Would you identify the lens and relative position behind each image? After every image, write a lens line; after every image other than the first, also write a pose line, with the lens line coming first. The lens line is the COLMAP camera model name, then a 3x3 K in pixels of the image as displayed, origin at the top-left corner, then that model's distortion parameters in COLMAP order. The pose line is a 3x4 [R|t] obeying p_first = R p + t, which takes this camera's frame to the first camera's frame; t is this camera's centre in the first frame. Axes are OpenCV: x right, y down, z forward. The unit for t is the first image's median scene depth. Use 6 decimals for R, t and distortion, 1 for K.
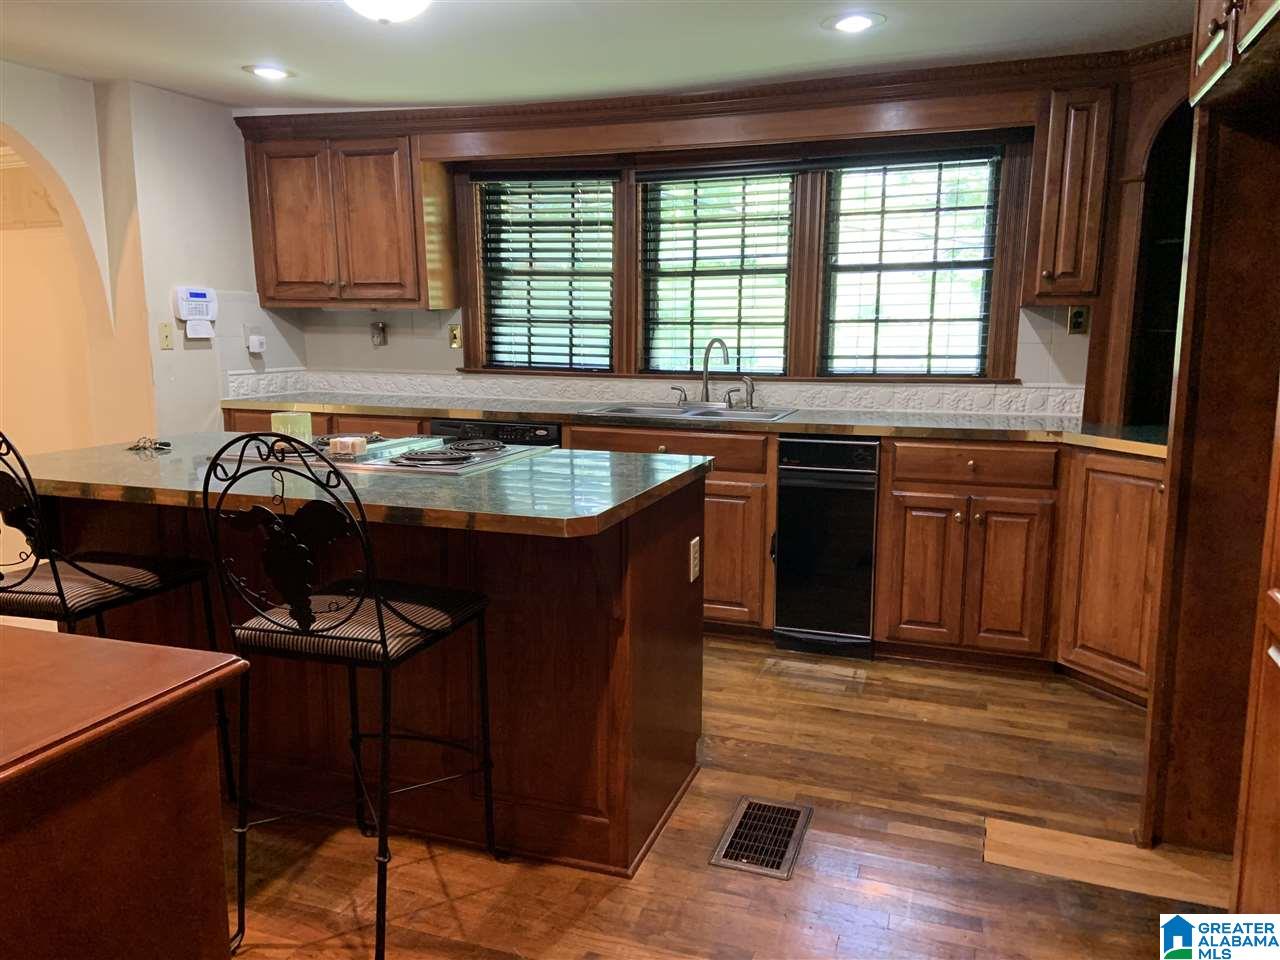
lens RADIAL K [[960.6, 0, 645.1], [0, 960.6, 481.2], [0, 0, 1]] dist [0.074511, -0.106697]
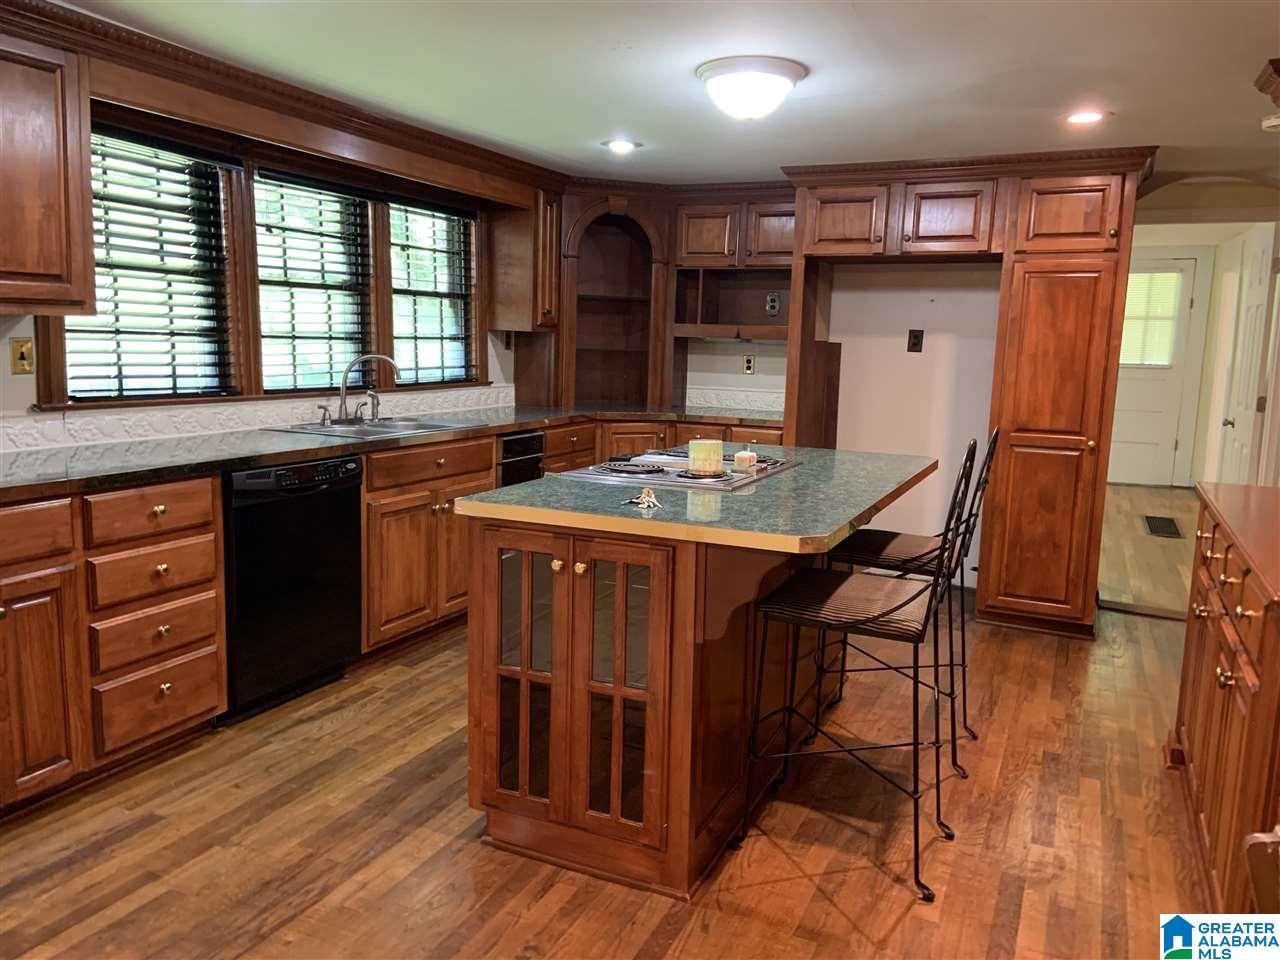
lens RADIAL K [[960.6, 0, 645.1], [0, 960.6, 481.2], [0, 0, 1]] dist [0.074511, -0.106697]
pose [[0.107513, -0.146702, 0.983321, -0.853566], [0.136506, 0.981865, 0.131560, -0.103933], [-0.984788, 0.120085, 0.125589, 0.559491]]
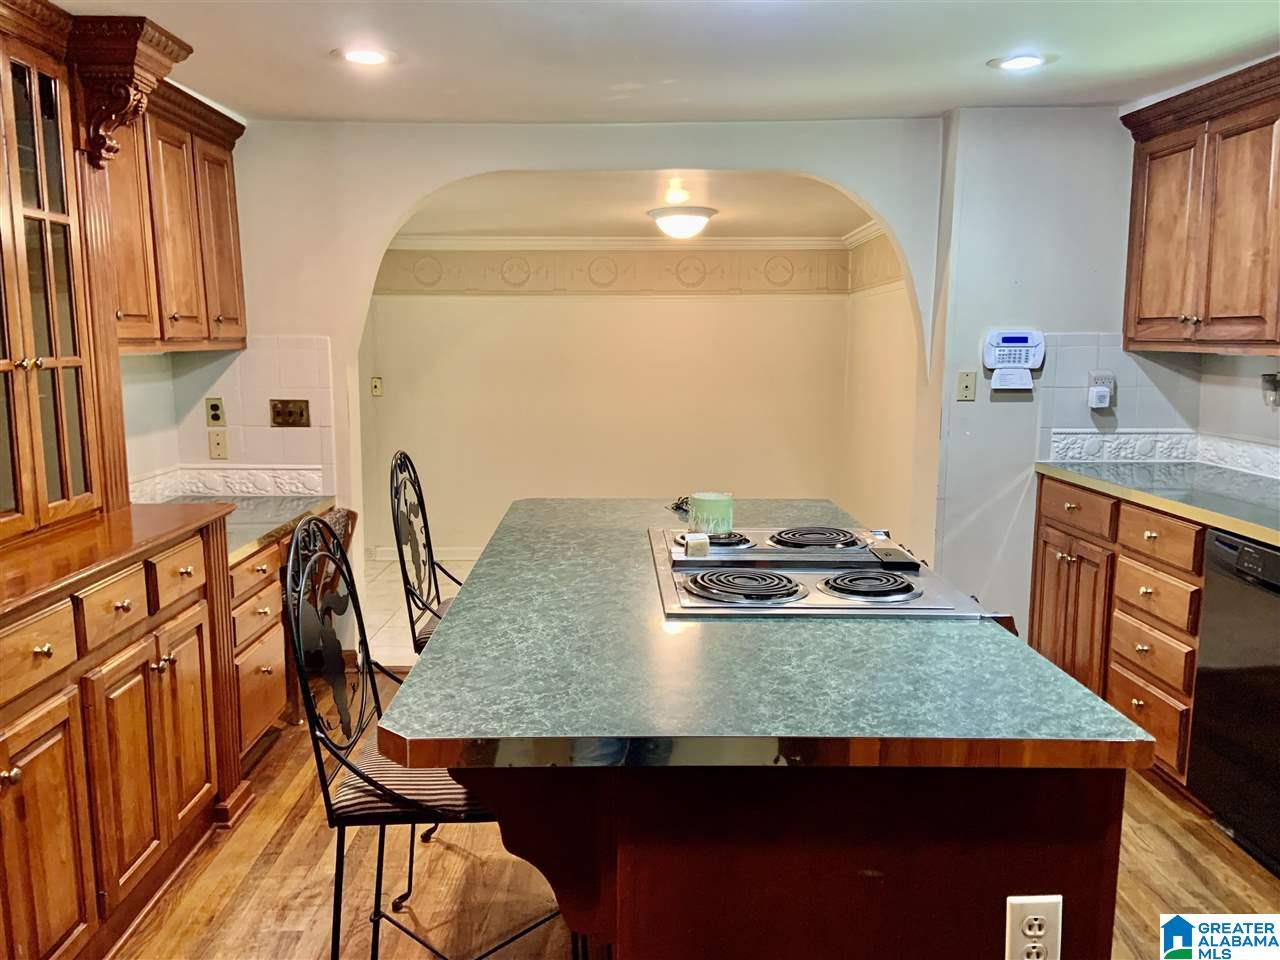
lens RADIAL K [[960.6, 0, 645.1], [0, 960.6, 481.2], [0, 0, 1]] dist [0.074511, -0.106697]
pose [[0.355955, 0.130336, -0.925369, 0.223839], [-0.148516, 0.985531, 0.081682, -0.086392], [0.922626, 0.108357, 0.370162, 0.381050]]
